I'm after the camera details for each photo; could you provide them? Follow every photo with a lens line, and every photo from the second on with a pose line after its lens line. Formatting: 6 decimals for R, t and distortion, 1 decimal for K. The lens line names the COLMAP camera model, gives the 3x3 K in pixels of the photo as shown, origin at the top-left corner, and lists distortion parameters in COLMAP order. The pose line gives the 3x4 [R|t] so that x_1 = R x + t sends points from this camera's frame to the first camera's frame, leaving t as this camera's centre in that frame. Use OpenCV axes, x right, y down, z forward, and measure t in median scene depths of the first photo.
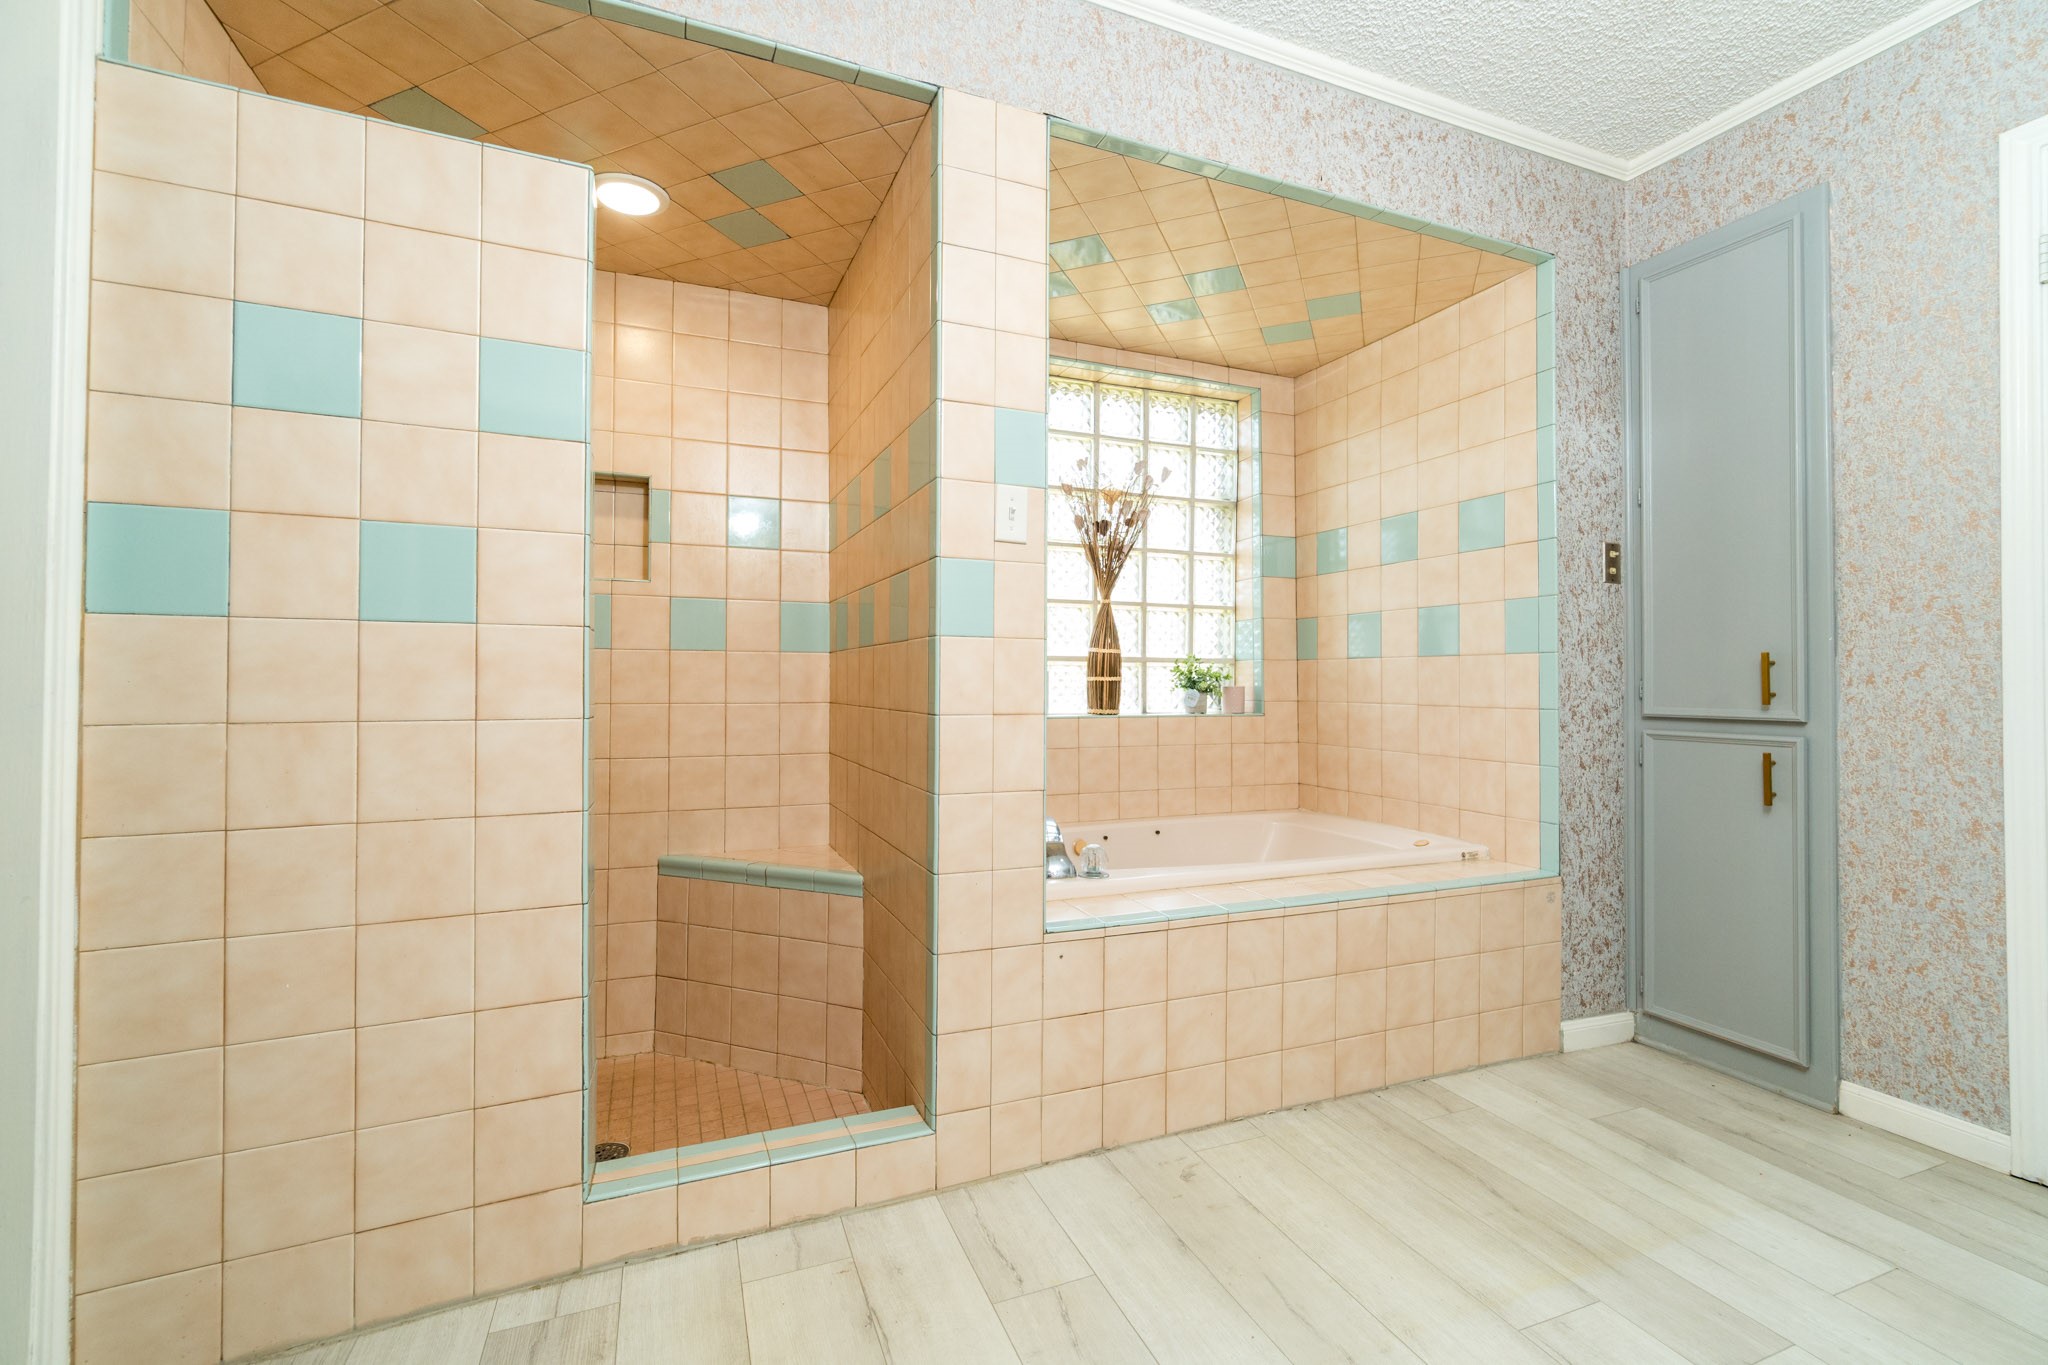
lens RADIAL K [[910.1, 0, 1022.4], [0, 910.1, 667.7], [0, 0, 1]] dist [-0.000788, 0.000180]
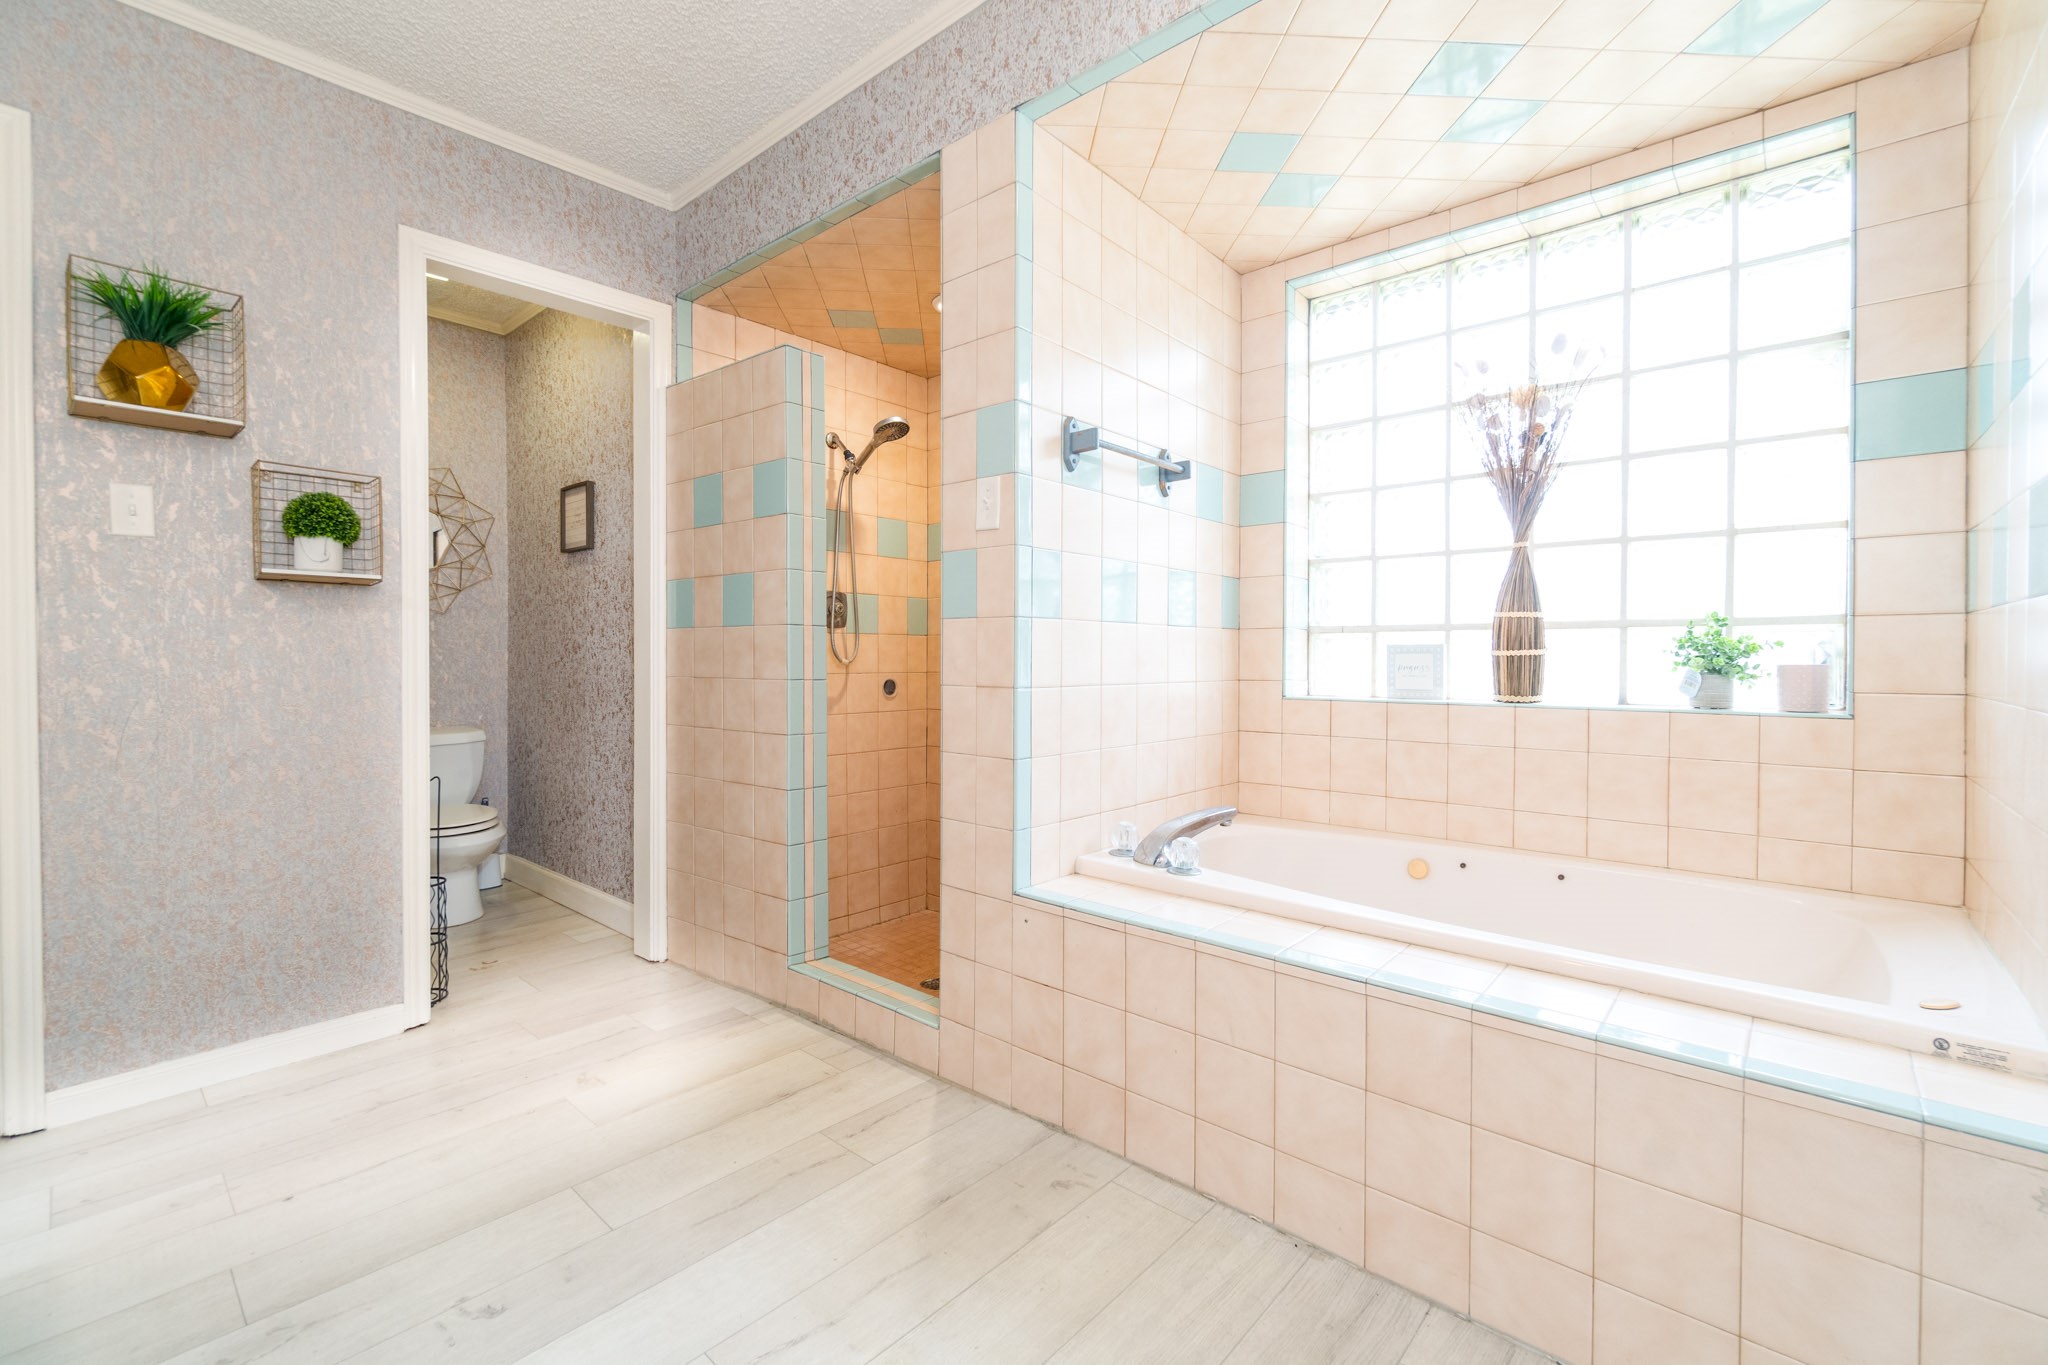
lens RADIAL K [[923.3, 0, 1027.2], [0, 923.3, 670.4], [0, 0, 1]] dist [-0.001977, -0.000123]
pose [[0.404926, 0.008855, -0.914307, 0.933437], [0.014895, 0.999757, 0.016279, 0.012677], [0.914228, -0.020211, 0.404695, 0.539310]]
